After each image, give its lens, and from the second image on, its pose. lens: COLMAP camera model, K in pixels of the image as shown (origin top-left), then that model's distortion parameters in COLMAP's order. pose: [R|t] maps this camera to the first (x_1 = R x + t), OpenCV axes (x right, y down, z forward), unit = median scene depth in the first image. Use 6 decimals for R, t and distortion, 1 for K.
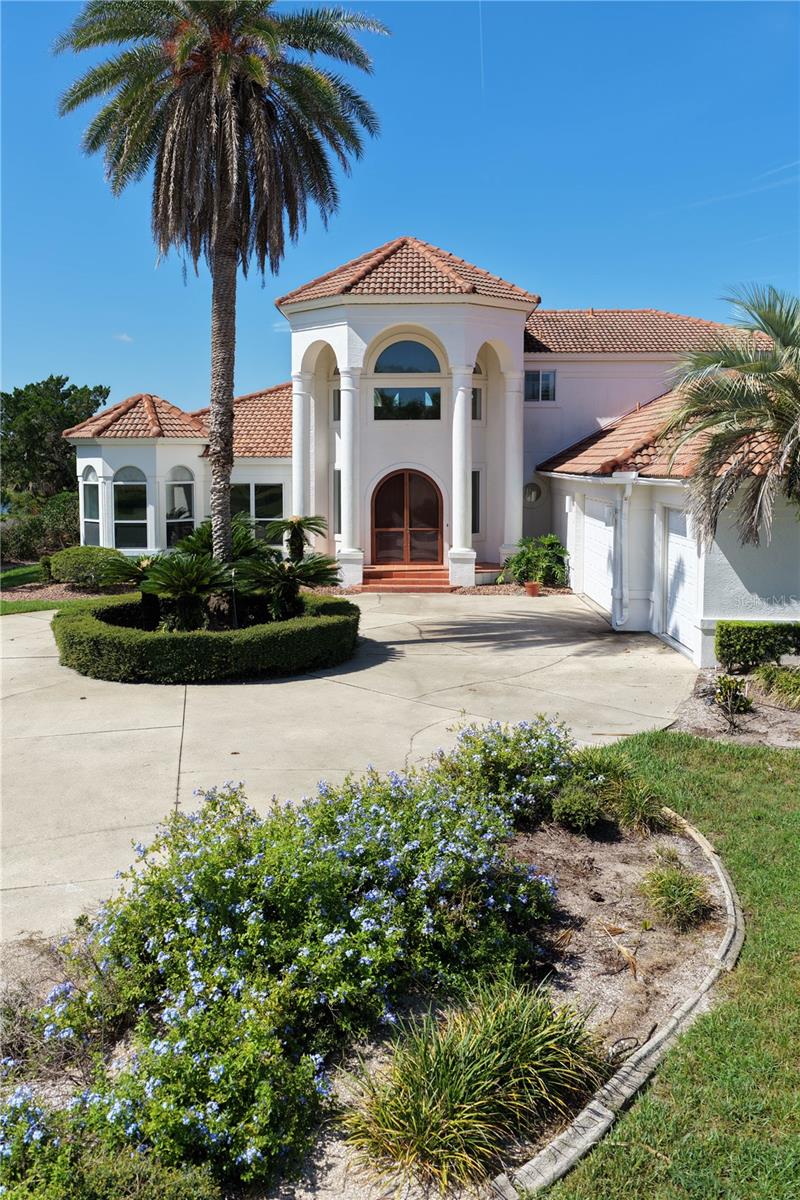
lens RADIAL K [[1032.5, 0, 345.5], [0, 1032.5, 584.6], [0, 0, 1]] dist [-0.014892, 0.017694]
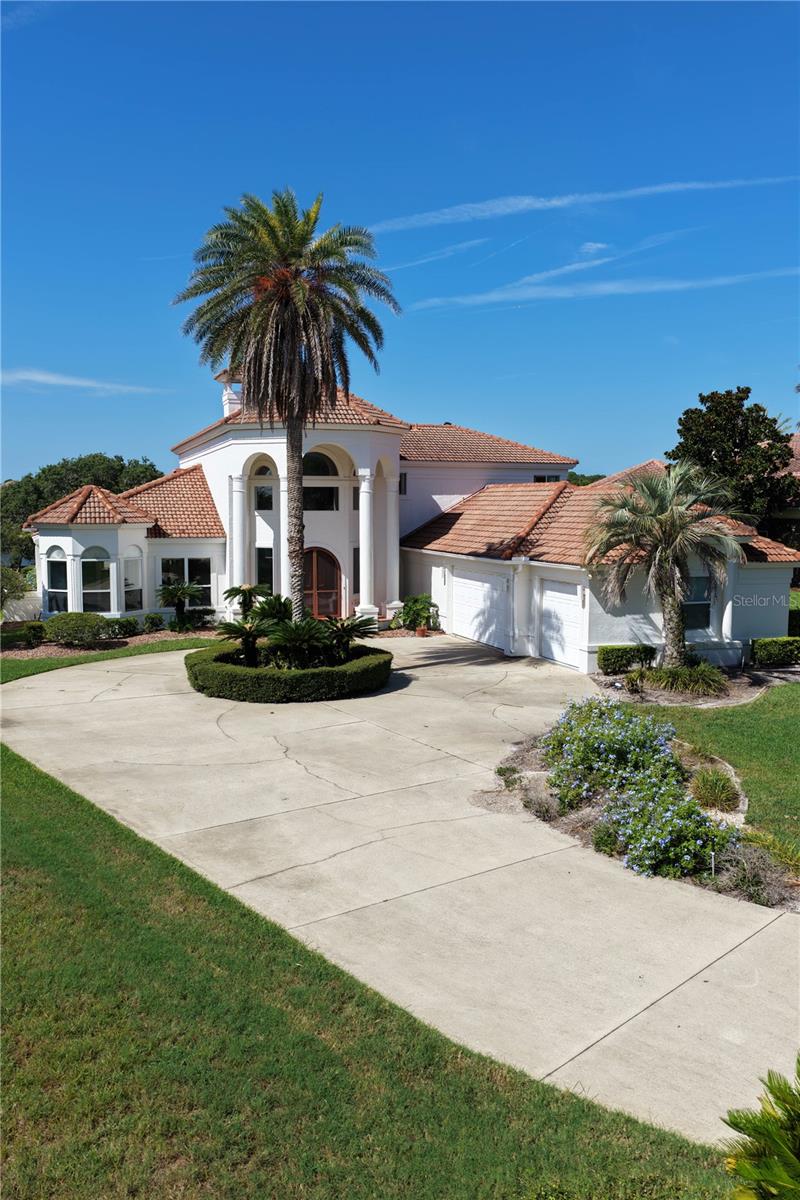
lens RADIAL K [[1032.5, 0, 390.9], [0, 1032.5, 641.8], [0, 0, 1]] dist [-0.014892, 0.017694]
pose [[0.928693, -0.042820, 0.368369, -0.383656], [0.038061, 0.999072, 0.020181, -0.013256], [-0.368891, -0.004721, 0.929461, -0.314954]]
